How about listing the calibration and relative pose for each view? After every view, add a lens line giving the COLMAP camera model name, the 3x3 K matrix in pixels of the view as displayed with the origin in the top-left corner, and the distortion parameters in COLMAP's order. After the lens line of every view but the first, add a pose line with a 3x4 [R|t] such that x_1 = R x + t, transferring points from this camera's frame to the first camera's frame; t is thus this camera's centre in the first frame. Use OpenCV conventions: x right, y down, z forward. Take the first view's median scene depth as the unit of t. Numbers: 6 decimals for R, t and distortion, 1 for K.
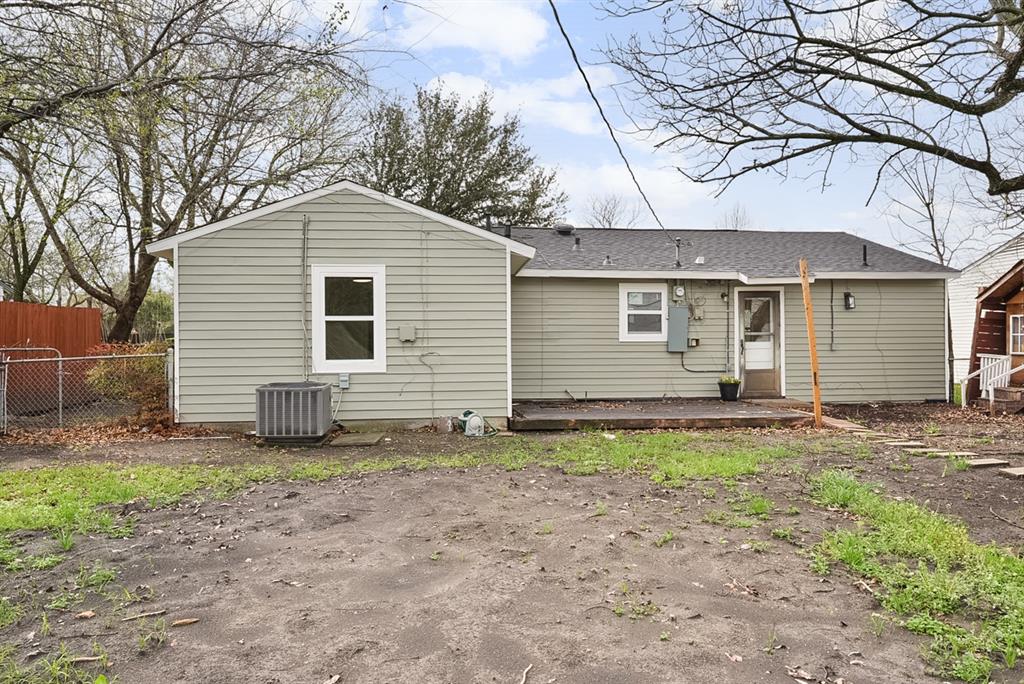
lens RADIAL K [[683.3, 0, 515.0], [0, 683.3, 339.0], [0, 0, 1]] dist [-0.002633, 0.000051]
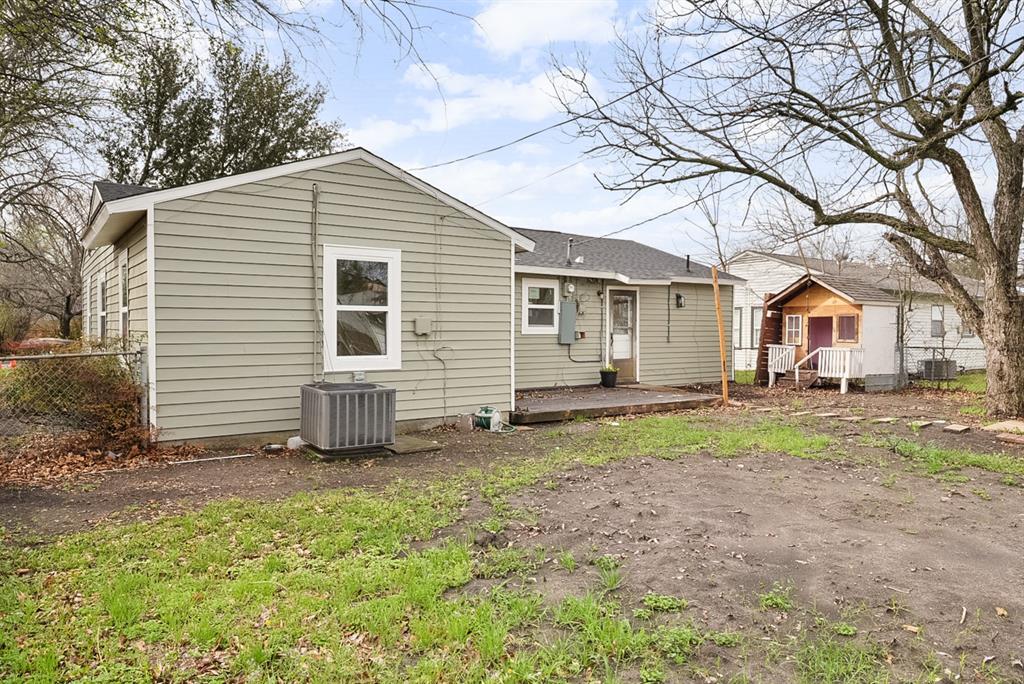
lens RADIAL K [[683.3, 0, 515.0], [0, 683.3, 339.0], [0, 0, 1]] dist [-0.002633, 0.000051]
pose [[0.867616, -0.000858, 0.497234, -0.474773], [-0.006843, 0.999883, 0.013666, -0.003891], [-0.497188, -0.015260, 0.867509, 0.134415]]
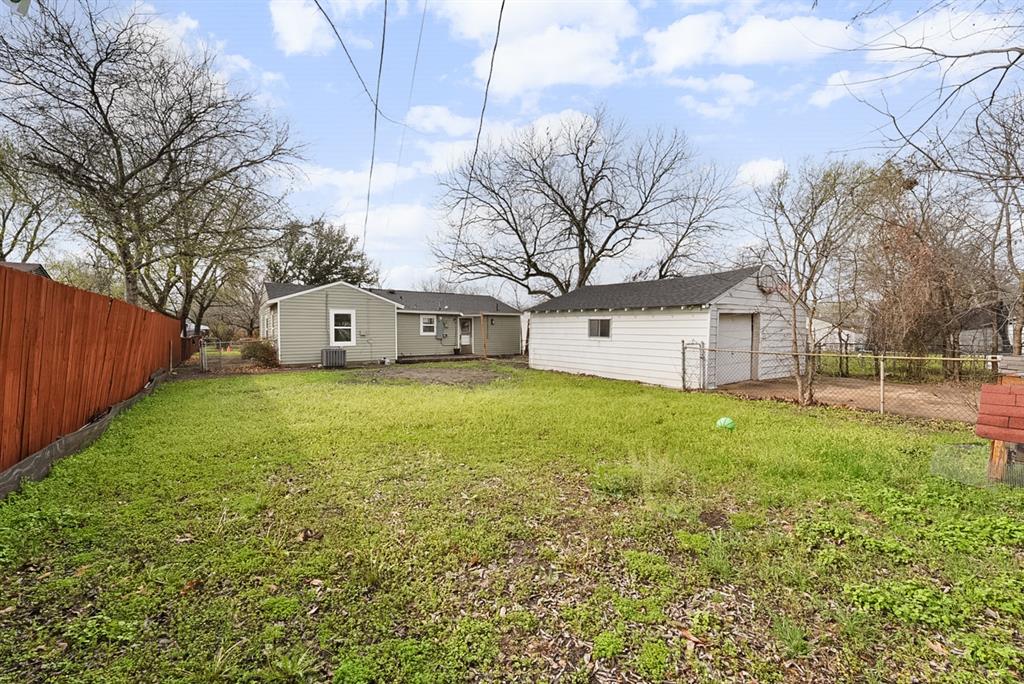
lens RADIAL K [[405.6, 0, 512.5], [0, 405.6, 336.2], [0, 0, 1]] dist [-0.000481, -0.000031]
pose [[0.870518, -0.004147, 0.492120, -0.436727], [0.002590, 0.999989, 0.003845, 0.001911], [-0.492131, -0.002073, 0.870519, -0.833761]]
